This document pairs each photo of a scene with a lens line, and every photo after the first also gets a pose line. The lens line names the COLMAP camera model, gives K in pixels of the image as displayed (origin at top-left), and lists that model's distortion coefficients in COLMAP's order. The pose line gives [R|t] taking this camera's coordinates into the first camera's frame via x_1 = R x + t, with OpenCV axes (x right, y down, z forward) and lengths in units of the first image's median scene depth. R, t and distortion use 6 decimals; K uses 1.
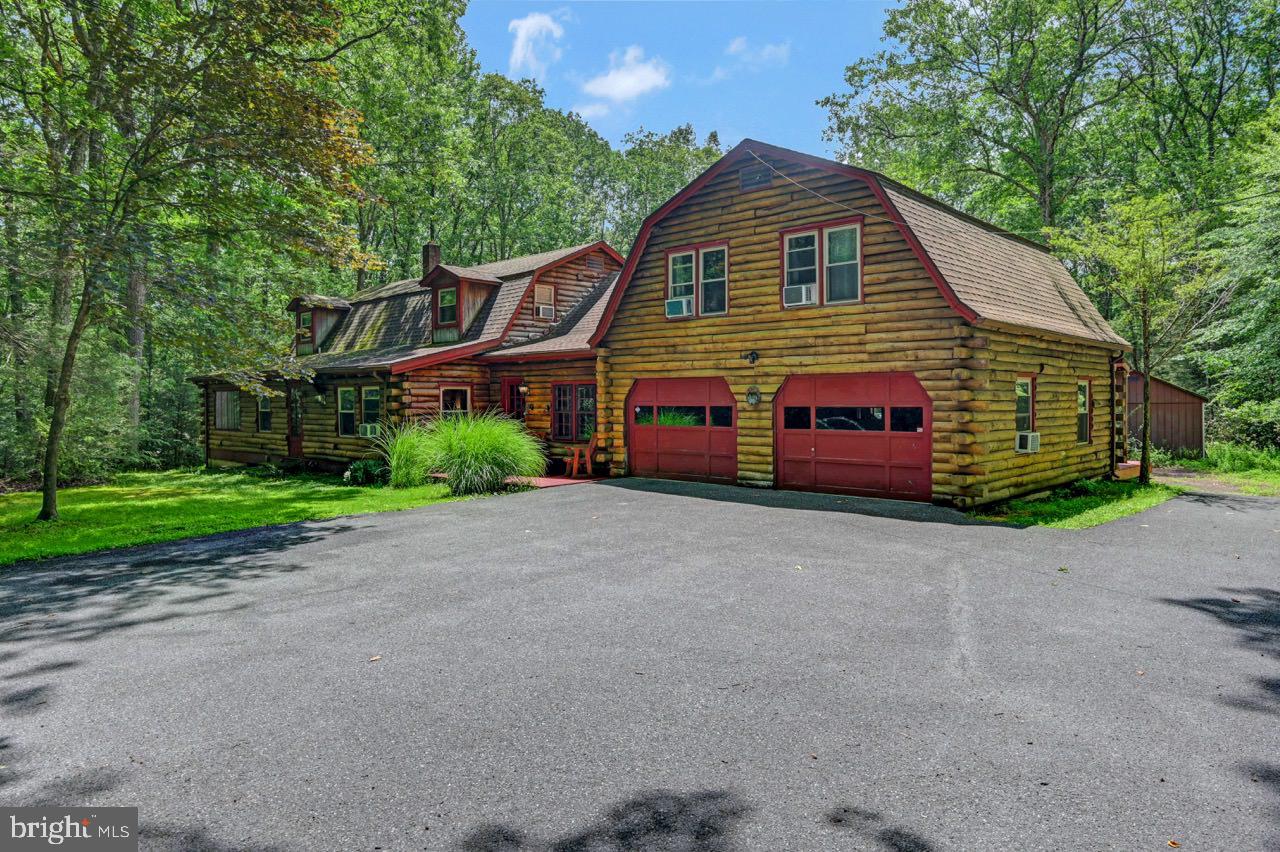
lens RADIAL K [[821.4, 0, 640.0], [0, 821.4, 426.0], [0, 0, 1]] dist [0.000261, 0.000017]
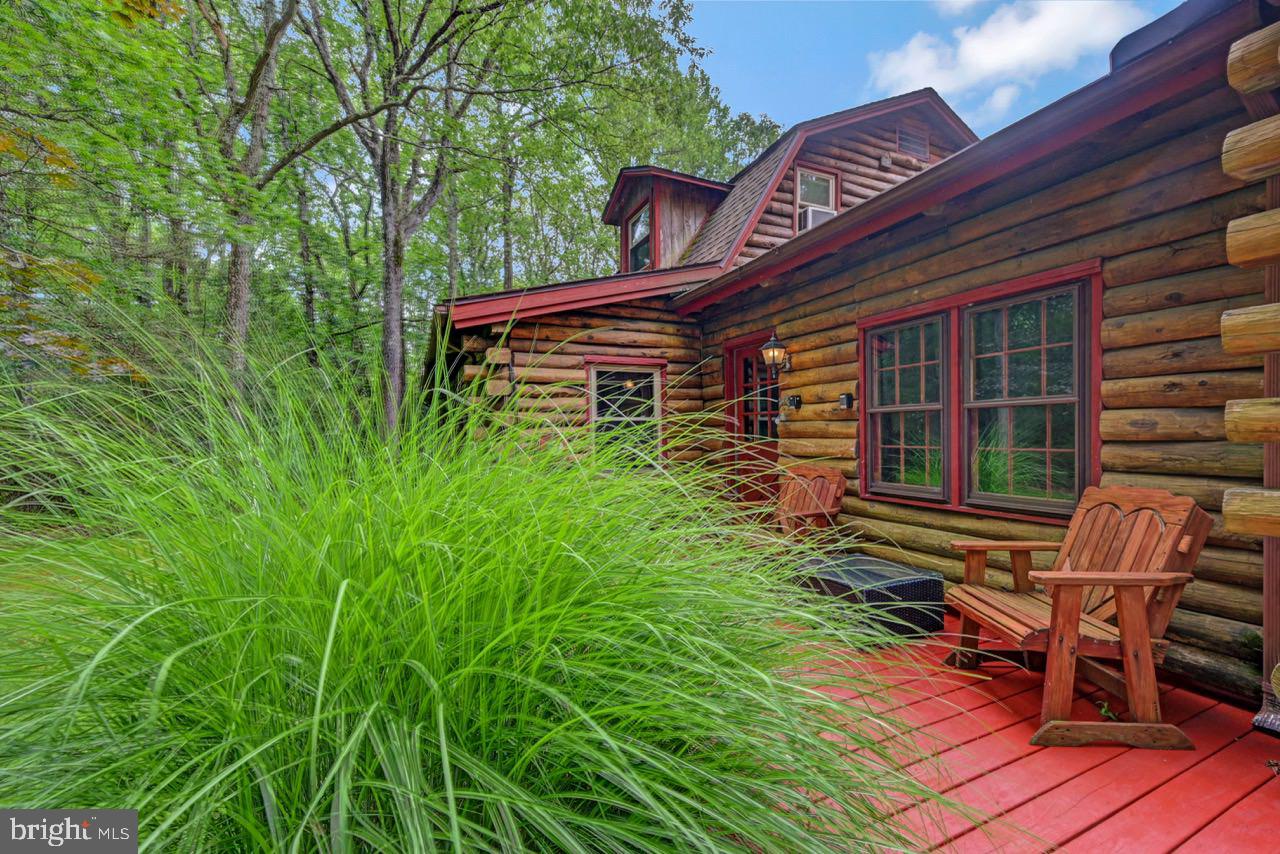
lens RADIAL K [[512.3, 0, 636.9], [0, 512.3, 440.1], [0, 0, 1]] dist [0.000781, 0.000006]
pose [[0.921052, -0.002614, -0.389431, -0.108974], [-0.003212, 0.999892, -0.014310, -0.001585], [0.389426, 0.014431, 0.920945, 0.763046]]
